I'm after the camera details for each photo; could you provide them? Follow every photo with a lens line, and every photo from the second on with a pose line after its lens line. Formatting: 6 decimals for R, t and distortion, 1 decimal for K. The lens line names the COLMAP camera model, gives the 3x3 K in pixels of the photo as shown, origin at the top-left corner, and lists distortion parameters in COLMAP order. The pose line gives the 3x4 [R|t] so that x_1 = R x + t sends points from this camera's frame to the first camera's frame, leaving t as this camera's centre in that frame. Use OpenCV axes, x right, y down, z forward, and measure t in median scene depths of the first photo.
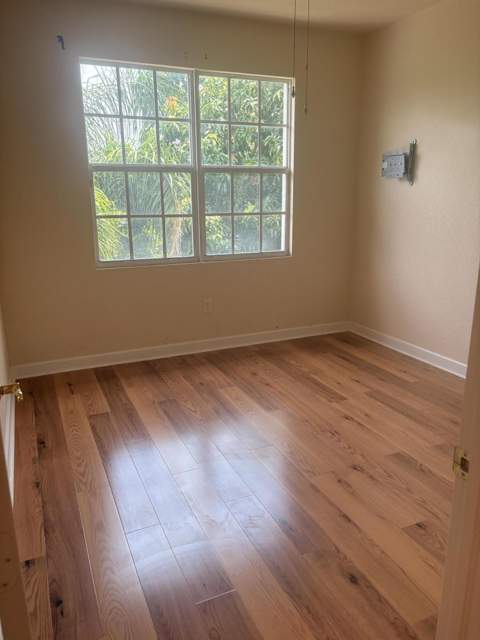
lens RADIAL K [[474.6, 0, 239.8], [0, 474.6, 329.0], [0, 0, 1]] dist [0.010382, 0.001739]
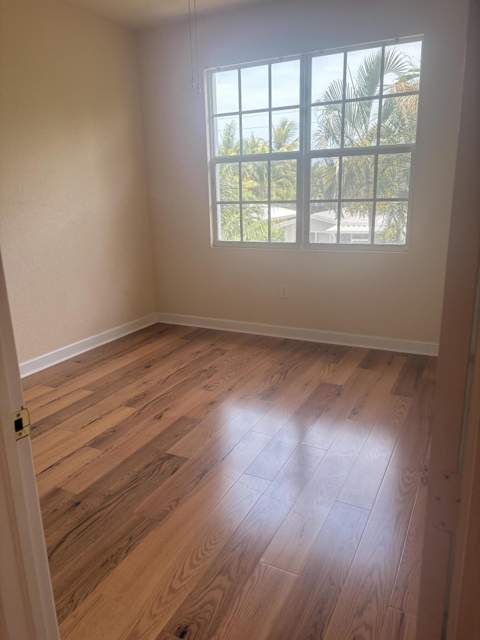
lens RADIAL K [[482.0, 0, 243.0], [0, 482.0, 321.1], [0, 0, 1]] dist [0.036480, -0.055174]
pose [[0.627108, 0.199339, -0.752994, 0.665910], [-0.183111, 0.977336, 0.106230, -0.082613], [0.757103, 0.071264, 0.649397, 0.278092]]
